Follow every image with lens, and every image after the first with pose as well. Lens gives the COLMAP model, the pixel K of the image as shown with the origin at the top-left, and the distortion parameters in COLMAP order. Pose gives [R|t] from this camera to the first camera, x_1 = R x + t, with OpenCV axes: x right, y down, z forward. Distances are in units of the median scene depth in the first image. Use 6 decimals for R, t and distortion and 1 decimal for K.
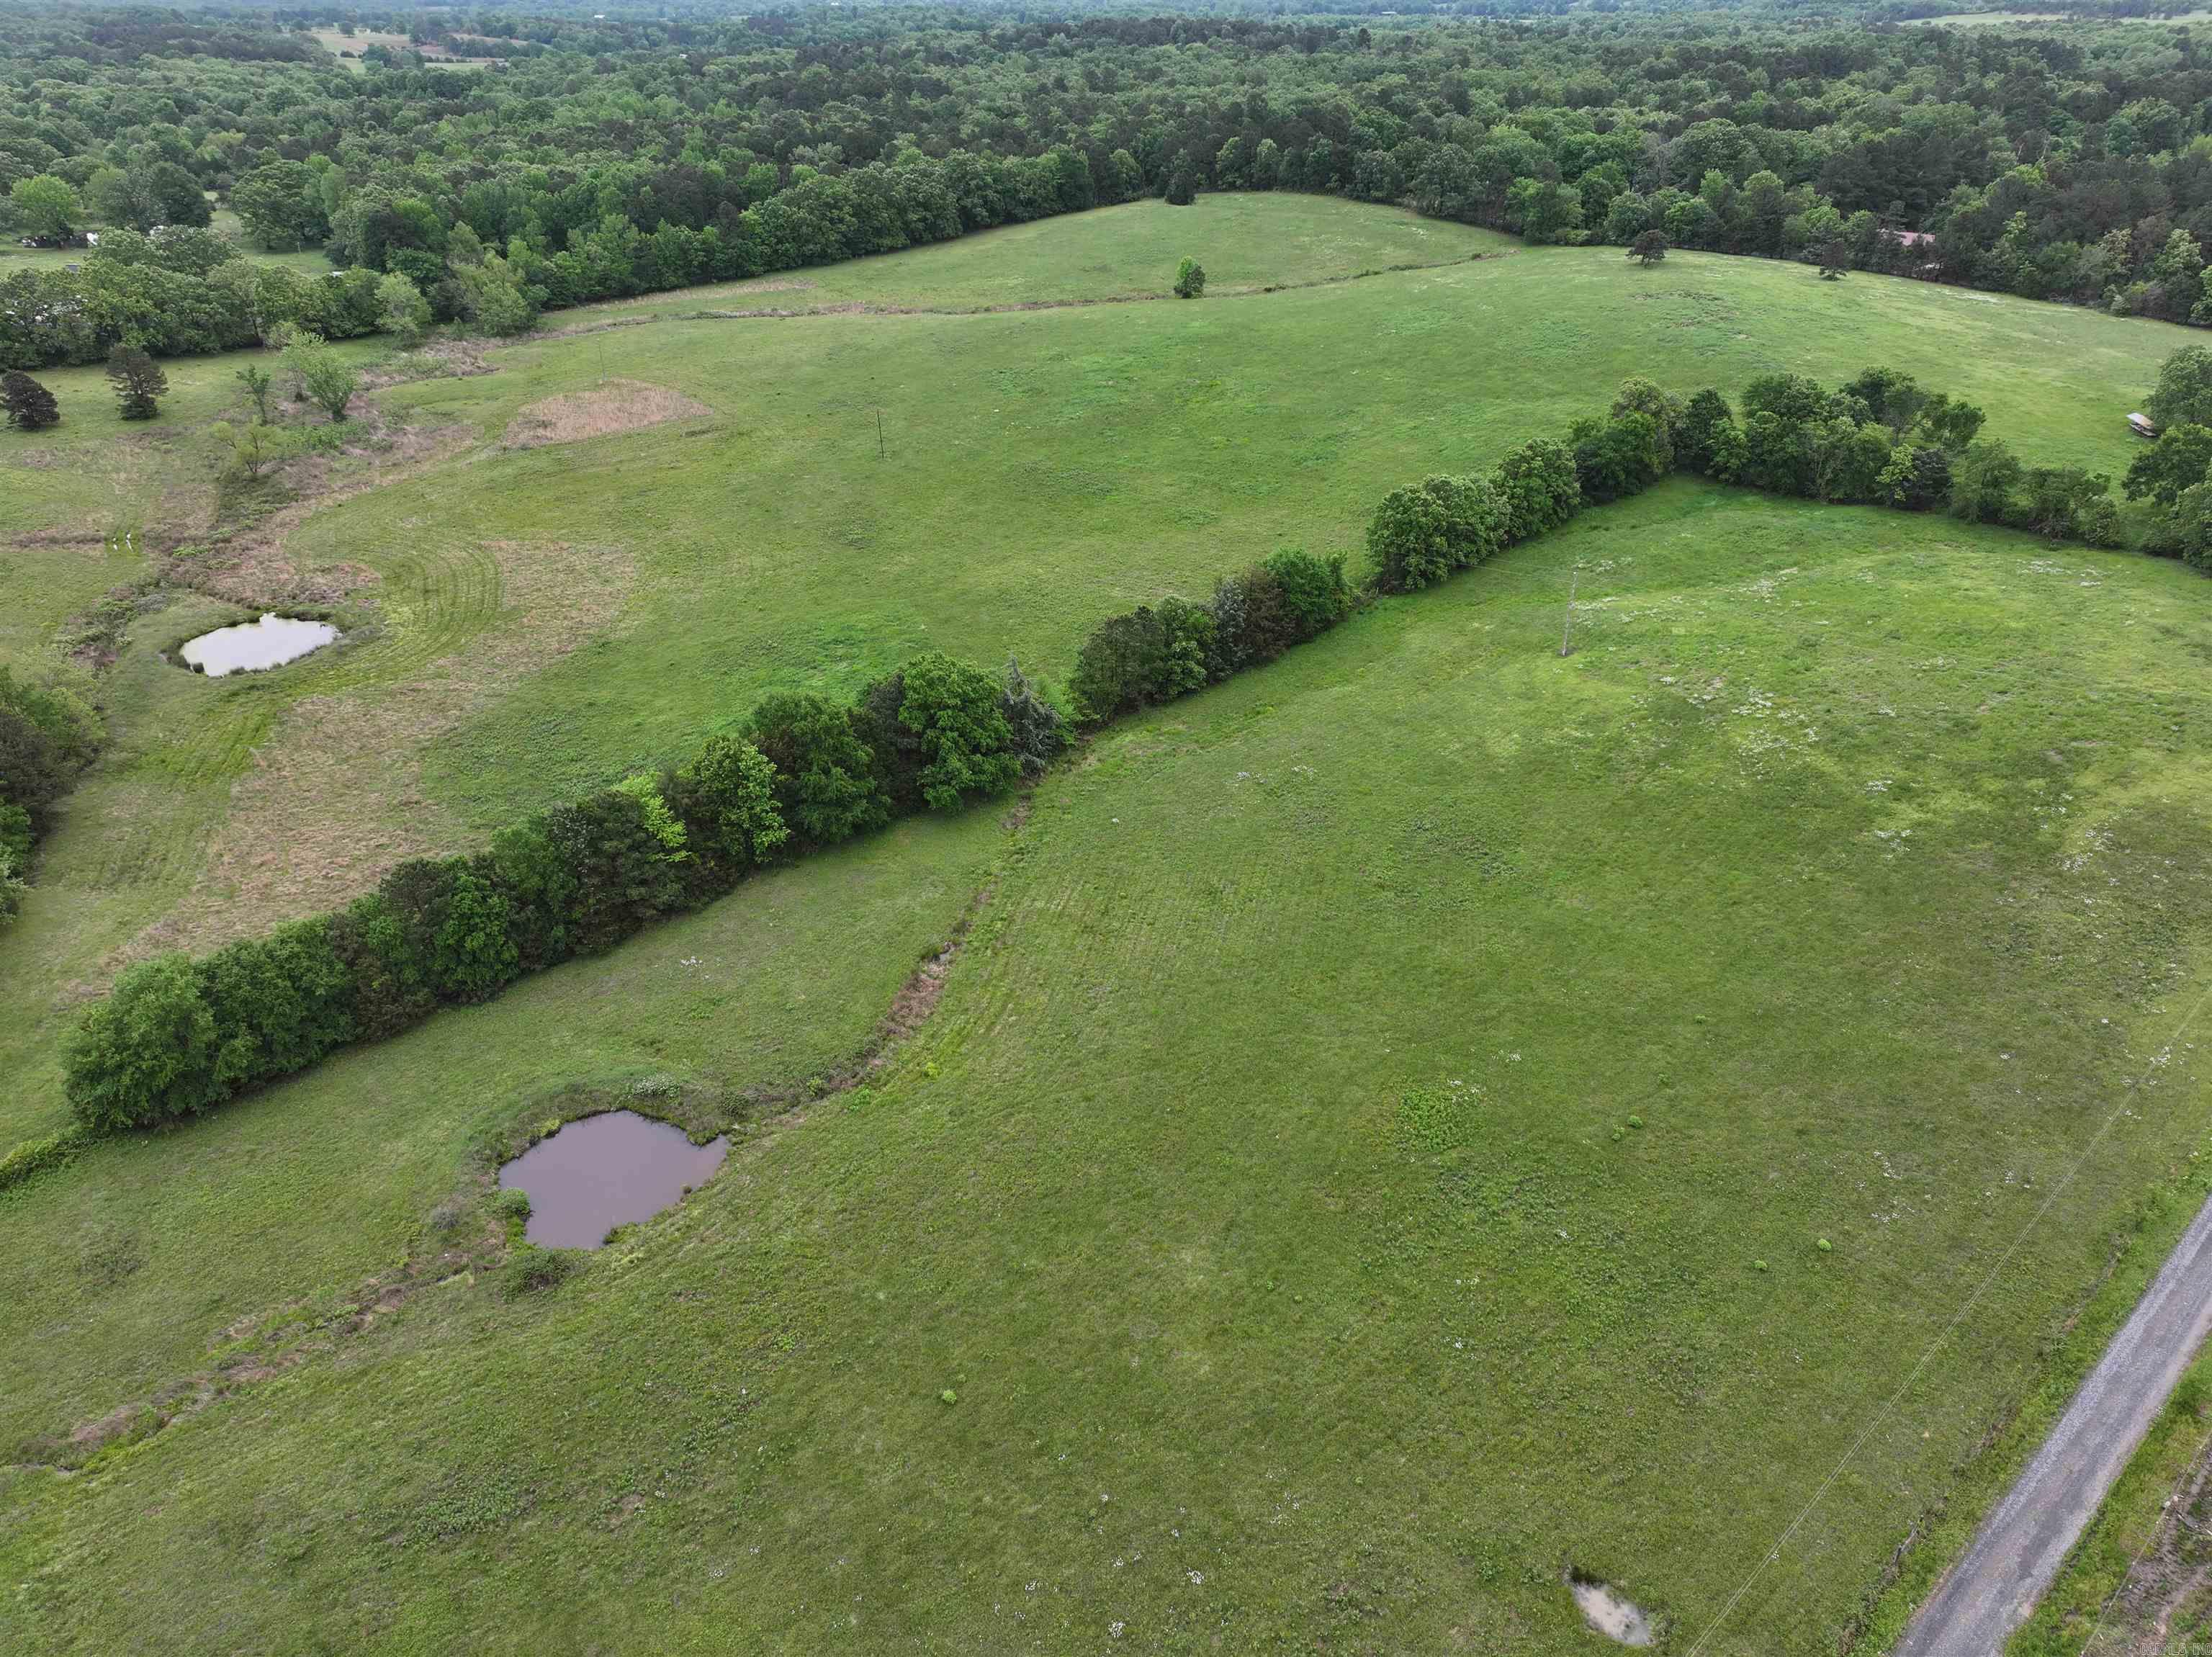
lens RADIAL K [[1544.3, 0, 1114.7], [0, 1544.3, 823.2], [0, 0, 1]] dist [-0.001858, 0.018568]
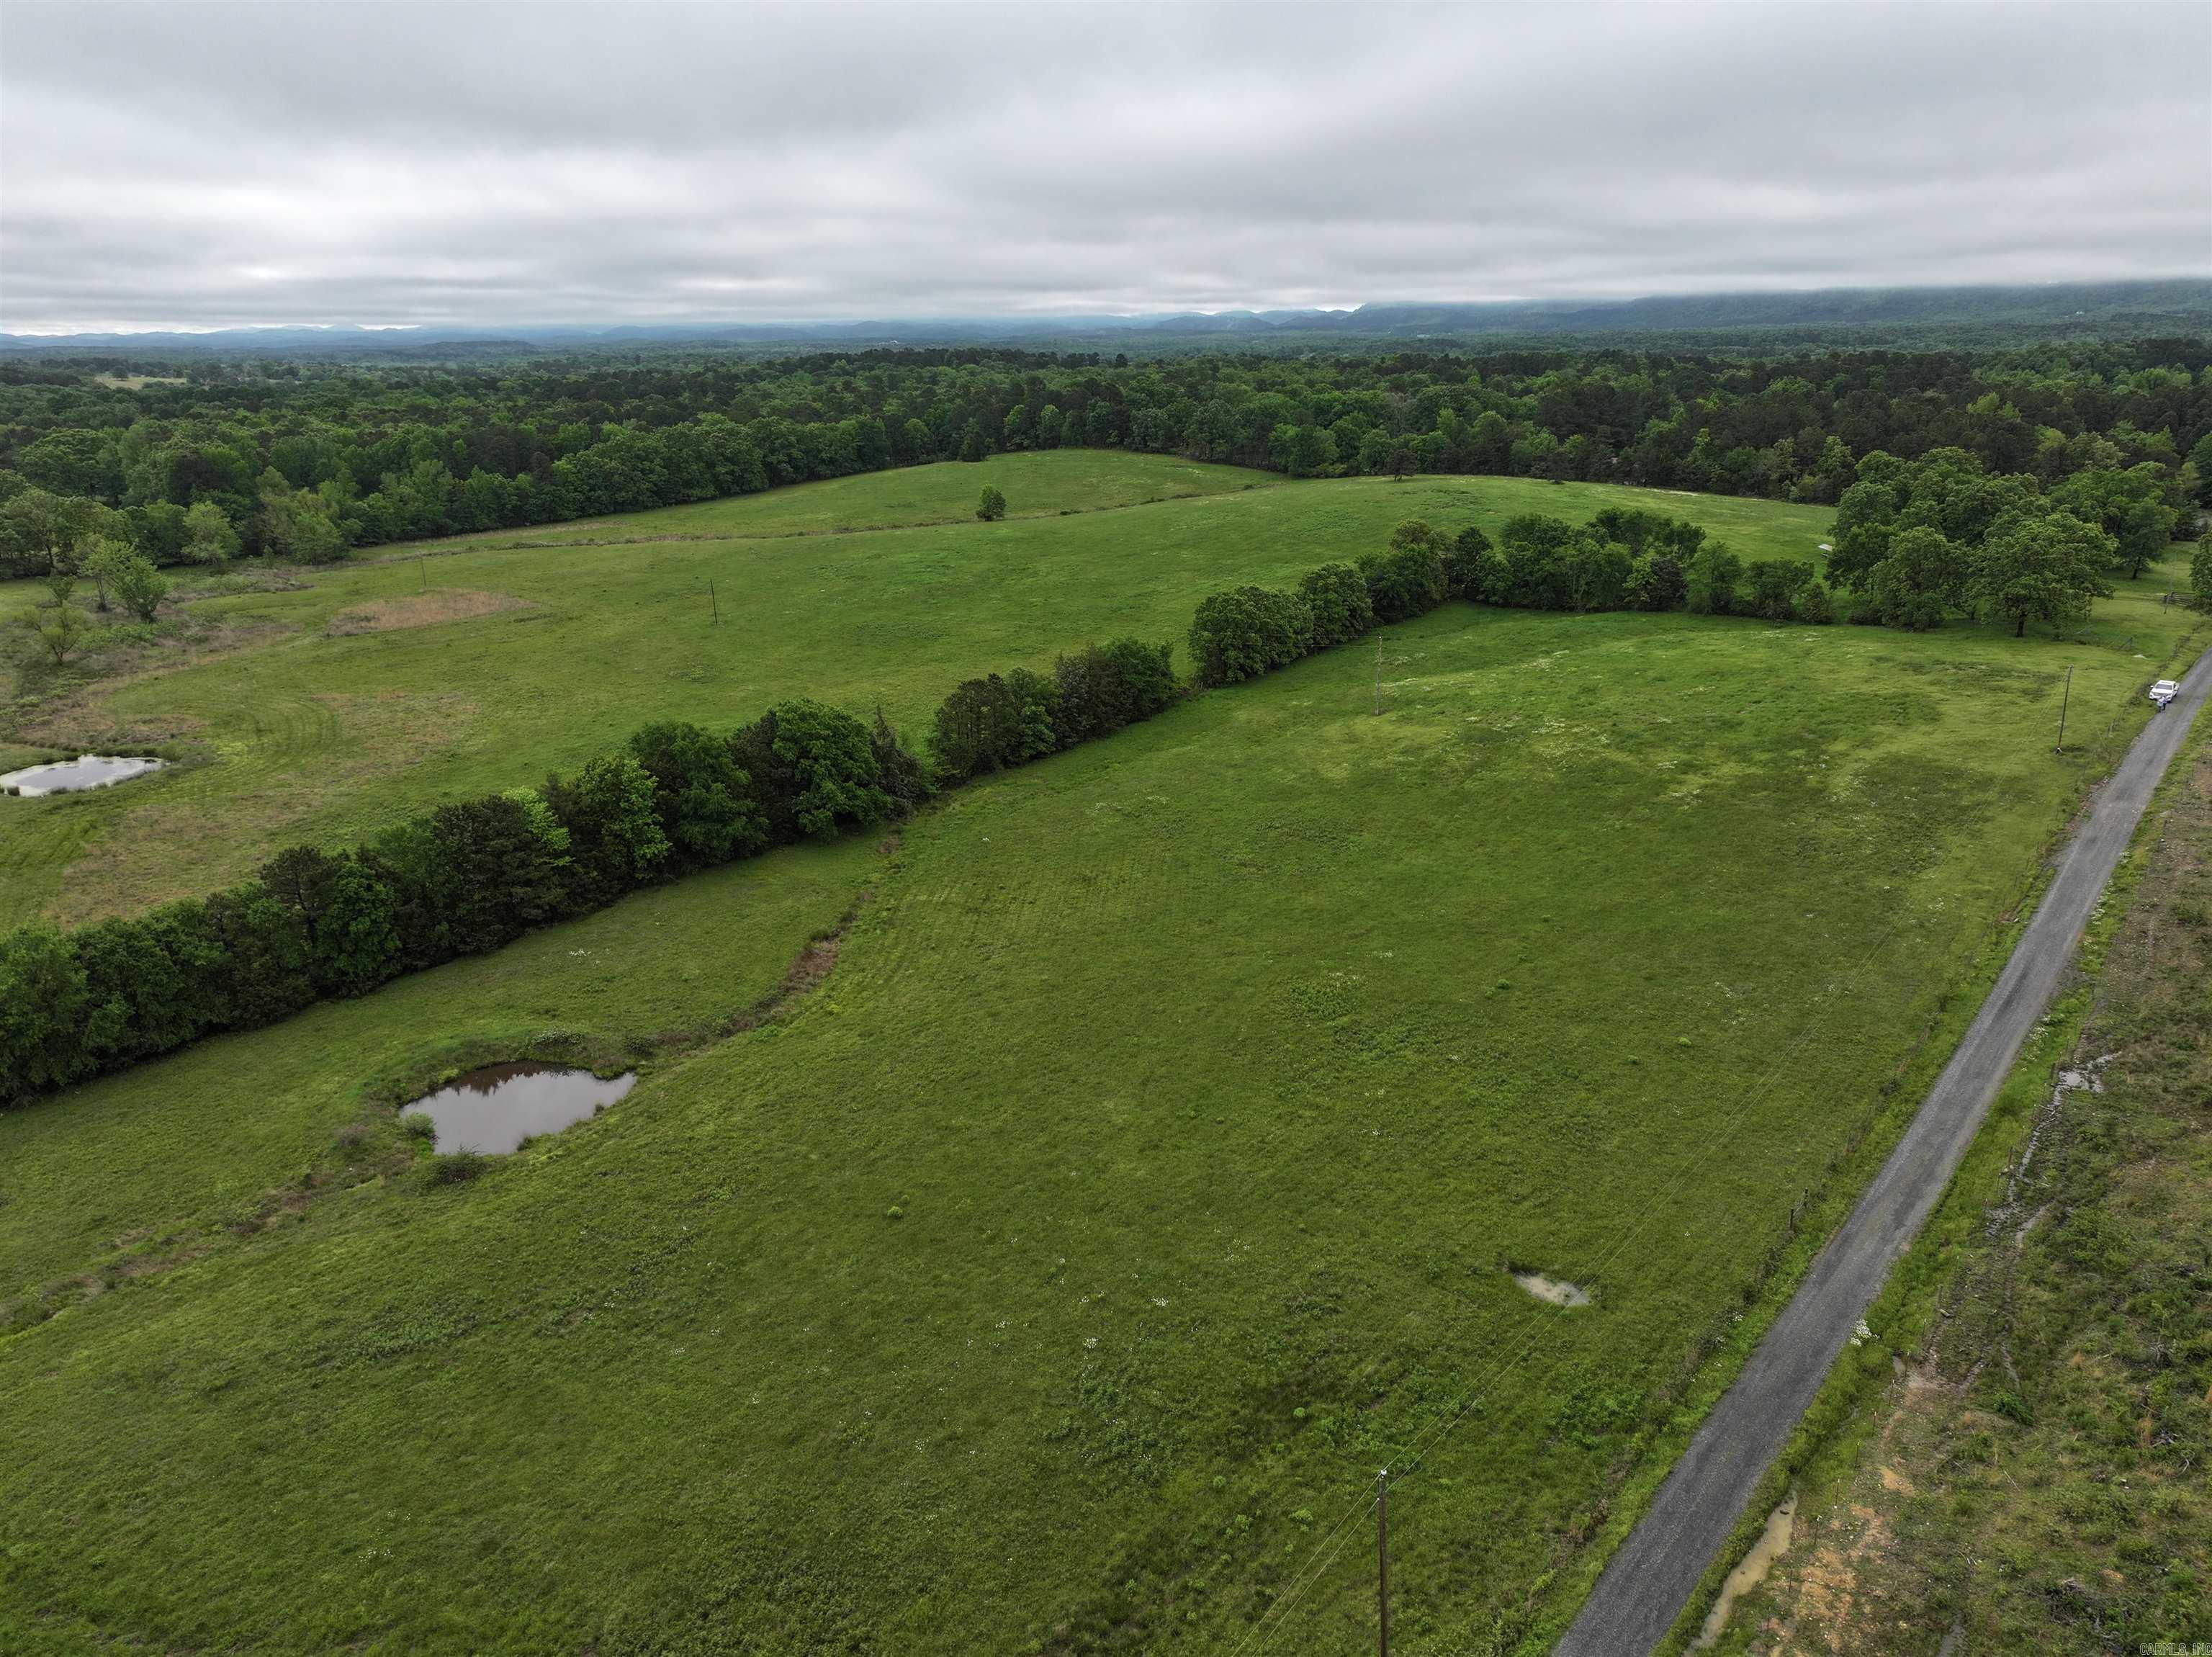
lens RADIAL K [[1544.3, 0, 1112.9], [0, 1544.3, 835.5], [0, 0, 1]] dist [-0.001858, 0.018568]
pose [[0.989841, -0.044543, 0.135018, -0.034714], [0.069836, 0.979523, -0.188832, 0.125417], [-0.123842, 0.196343, 0.972683, -0.018957]]
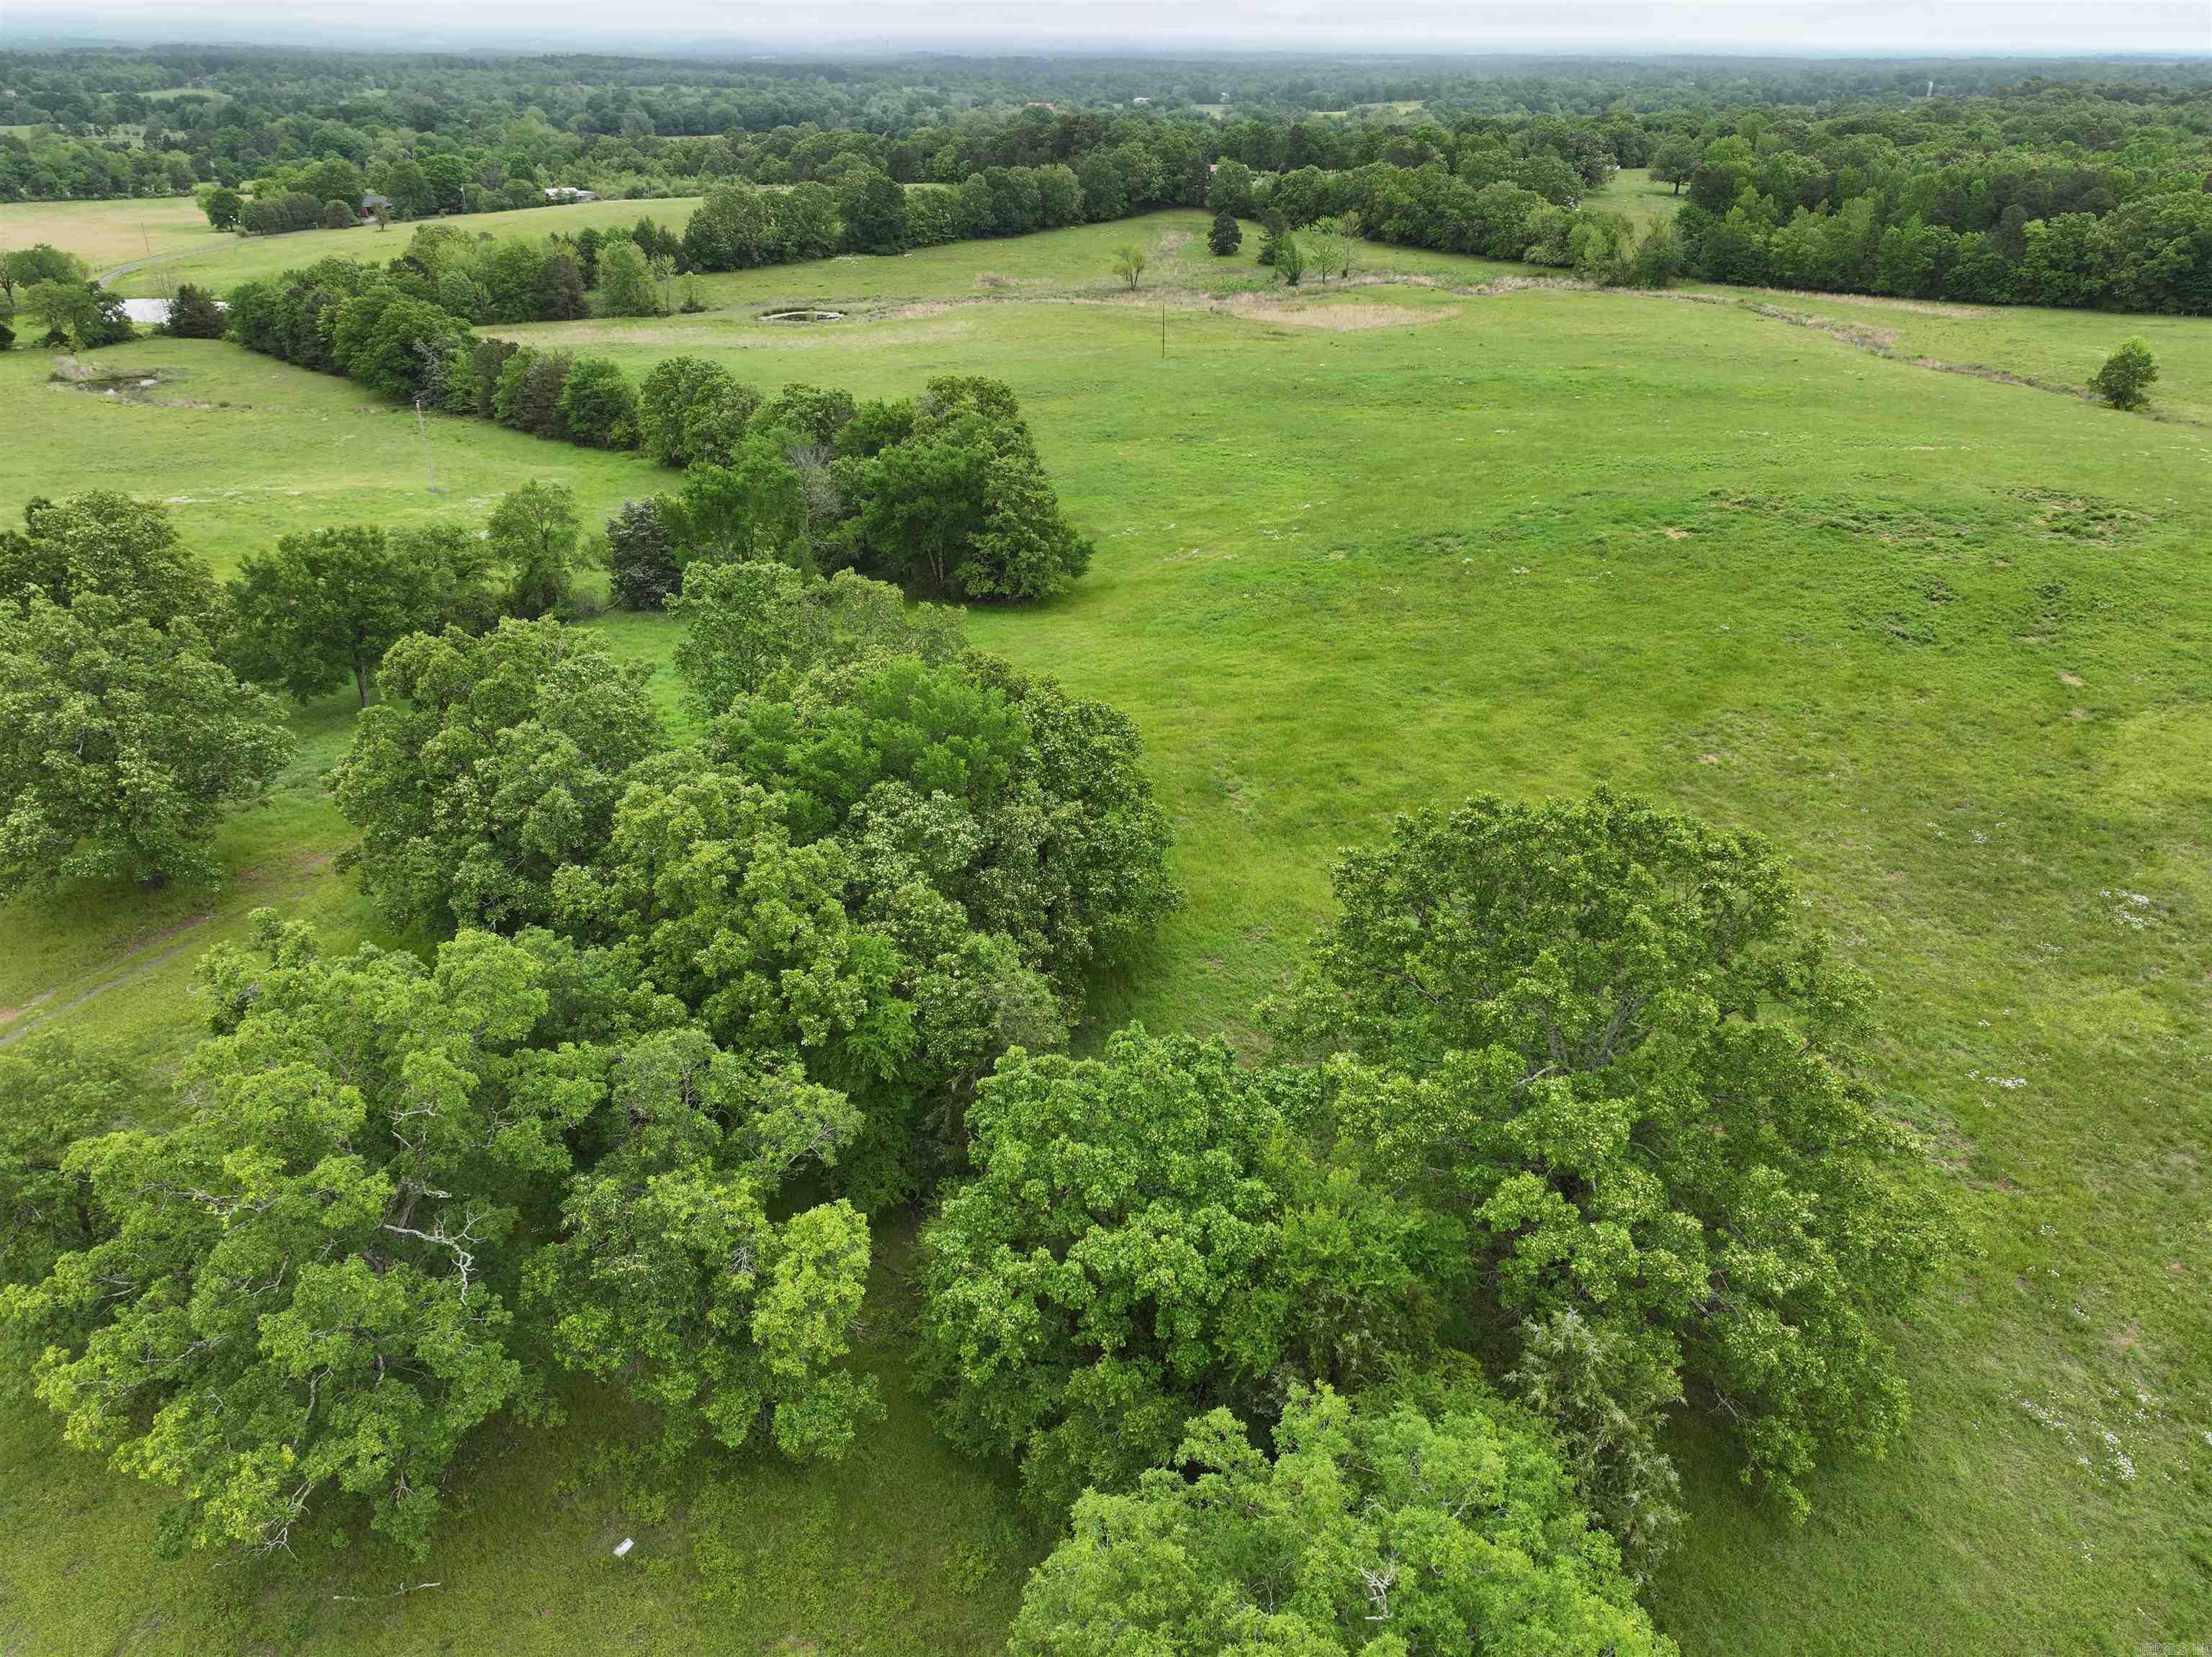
lens RADIAL K [[1544.3, 0, 1115.3], [0, 1544.3, 829.9], [0, 0, 1]] dist [-0.001858, 0.018568]
pose [[0.031835, 0.454298, -0.890281, 0.946020], [-0.487616, 0.784598, 0.382933, -0.391090], [0.872478, 0.421924, 0.246500, 0.915159]]
